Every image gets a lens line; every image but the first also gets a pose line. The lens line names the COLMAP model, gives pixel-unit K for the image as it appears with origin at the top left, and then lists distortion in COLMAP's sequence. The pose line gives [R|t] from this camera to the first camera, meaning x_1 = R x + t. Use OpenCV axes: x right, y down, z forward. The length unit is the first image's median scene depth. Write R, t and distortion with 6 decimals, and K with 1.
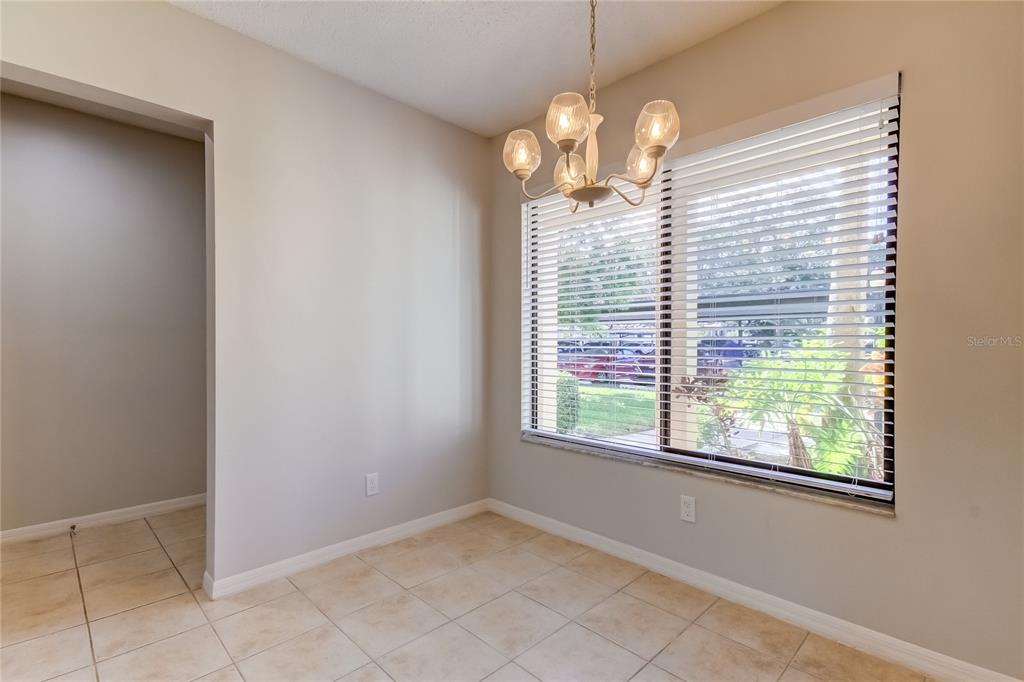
lens RADIAL K [[481.7, 0, 517.0], [0, 481.7, 343.1], [0, 0, 1]] dist [0.010467, -0.001364]
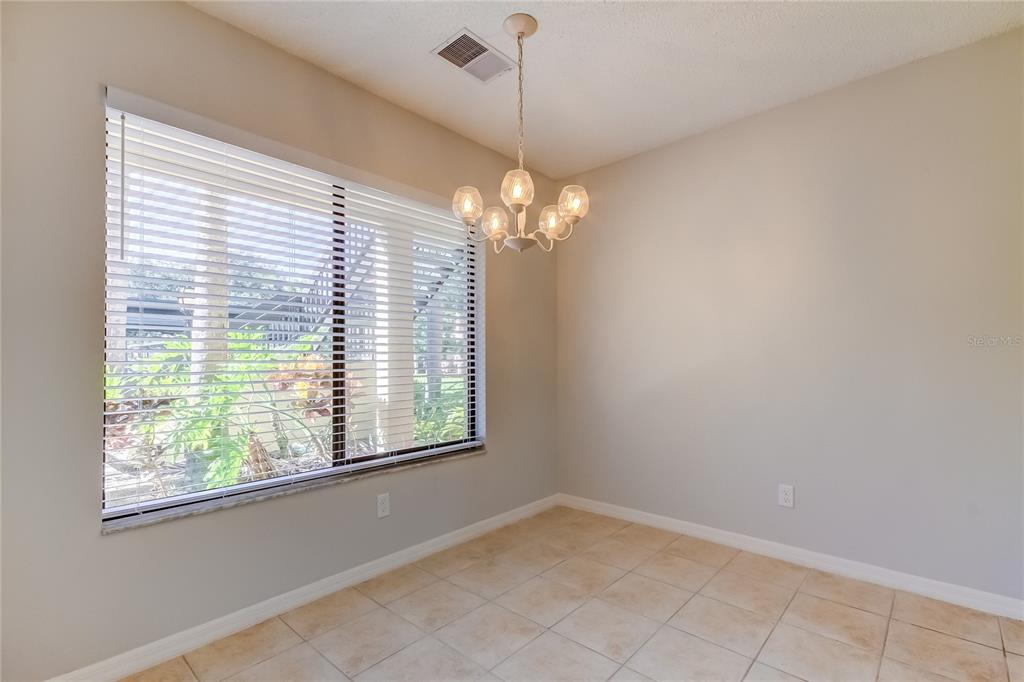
lens RADIAL K [[481.7, 0, 511.0], [0, 481.7, 351.7], [0, 0, 1]] dist [0.010467, -0.001364]
pose [[-0.079087, 0.012928, 0.996784, -0.784191], [0.000390, 0.999916, -0.012938, 0.002801], [-0.996868, -0.000634, -0.079085, 0.794040]]
